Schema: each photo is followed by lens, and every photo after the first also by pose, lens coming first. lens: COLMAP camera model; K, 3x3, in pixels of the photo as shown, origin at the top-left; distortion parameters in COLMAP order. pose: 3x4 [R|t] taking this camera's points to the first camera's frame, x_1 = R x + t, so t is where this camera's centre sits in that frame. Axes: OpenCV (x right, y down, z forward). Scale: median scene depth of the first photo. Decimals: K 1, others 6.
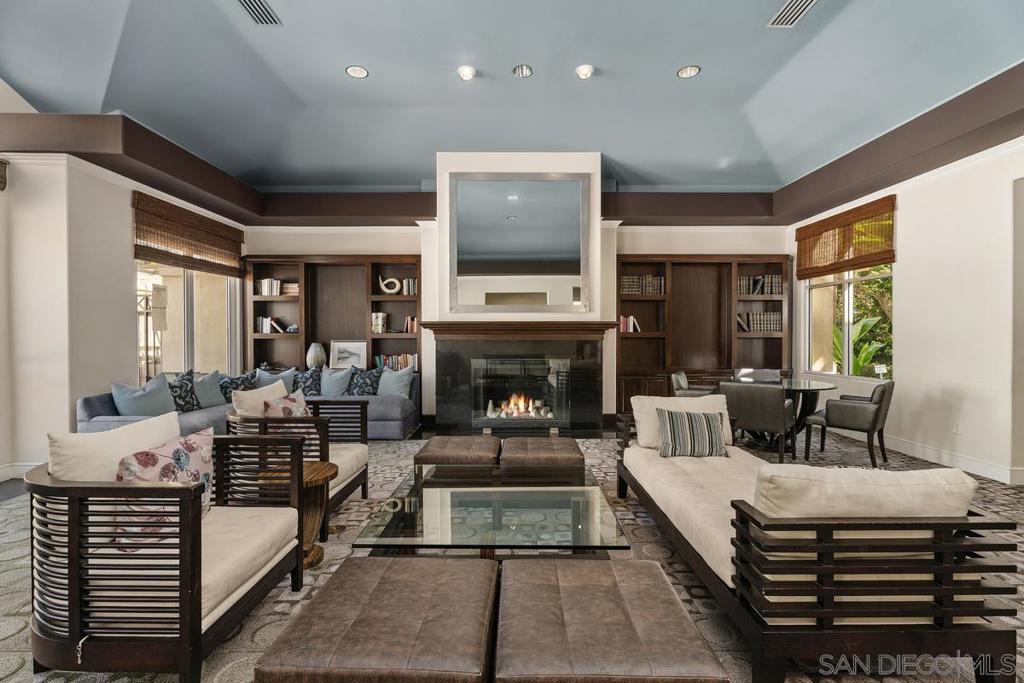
lens RADIAL K [[452.3, 0, 511.6], [0, 452.3, 338.3], [0, 0, 1]] dist [0.014582, 0.001258]
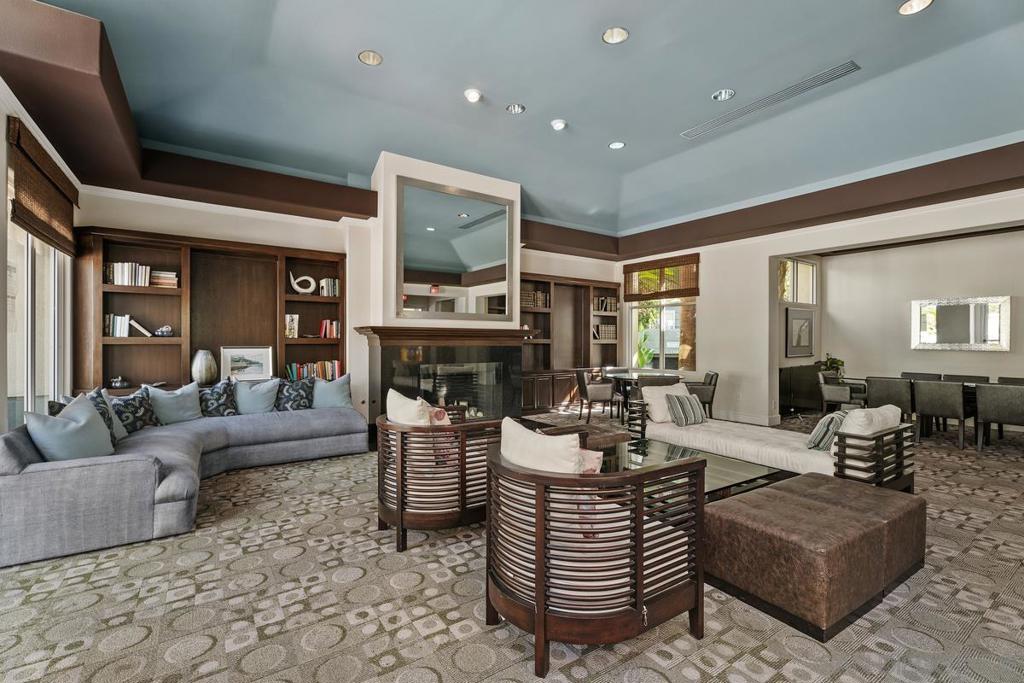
lens RADIAL K [[452.3, 0, 501.8], [0, 452.3, 343.4], [0, 0, 1]] dist [0.014582, 0.001258]
pose [[0.834138, 0.000476, 0.551555, -0.444845], [-0.000122, 1.000000, -0.000679, -0.000468], [-0.551556, 0.000499, 0.834138, 0.052927]]
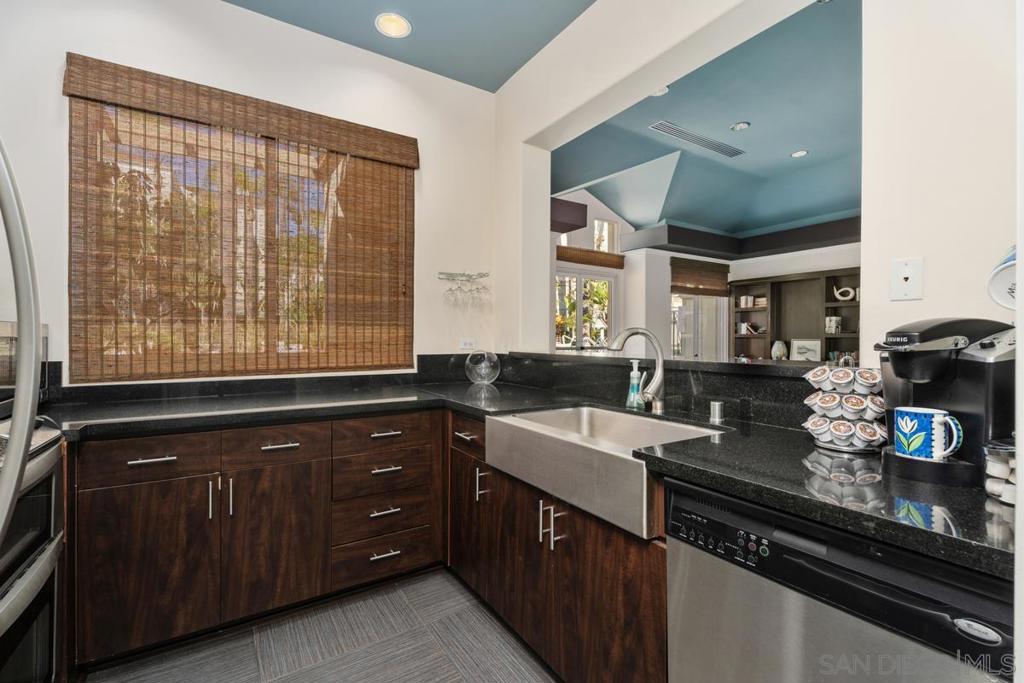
lens RADIAL K [[452.3, 0, 511.0], [0, 452.3, 337.5], [0, 0, 1]] dist [0.014582, 0.001258]
pose [[0.527991, 0.004558, -0.849238, 0.297379], [-0.009017, 0.999959, -0.000239, 0.007878], [0.849202, 0.007784, 0.528011, -0.391549]]
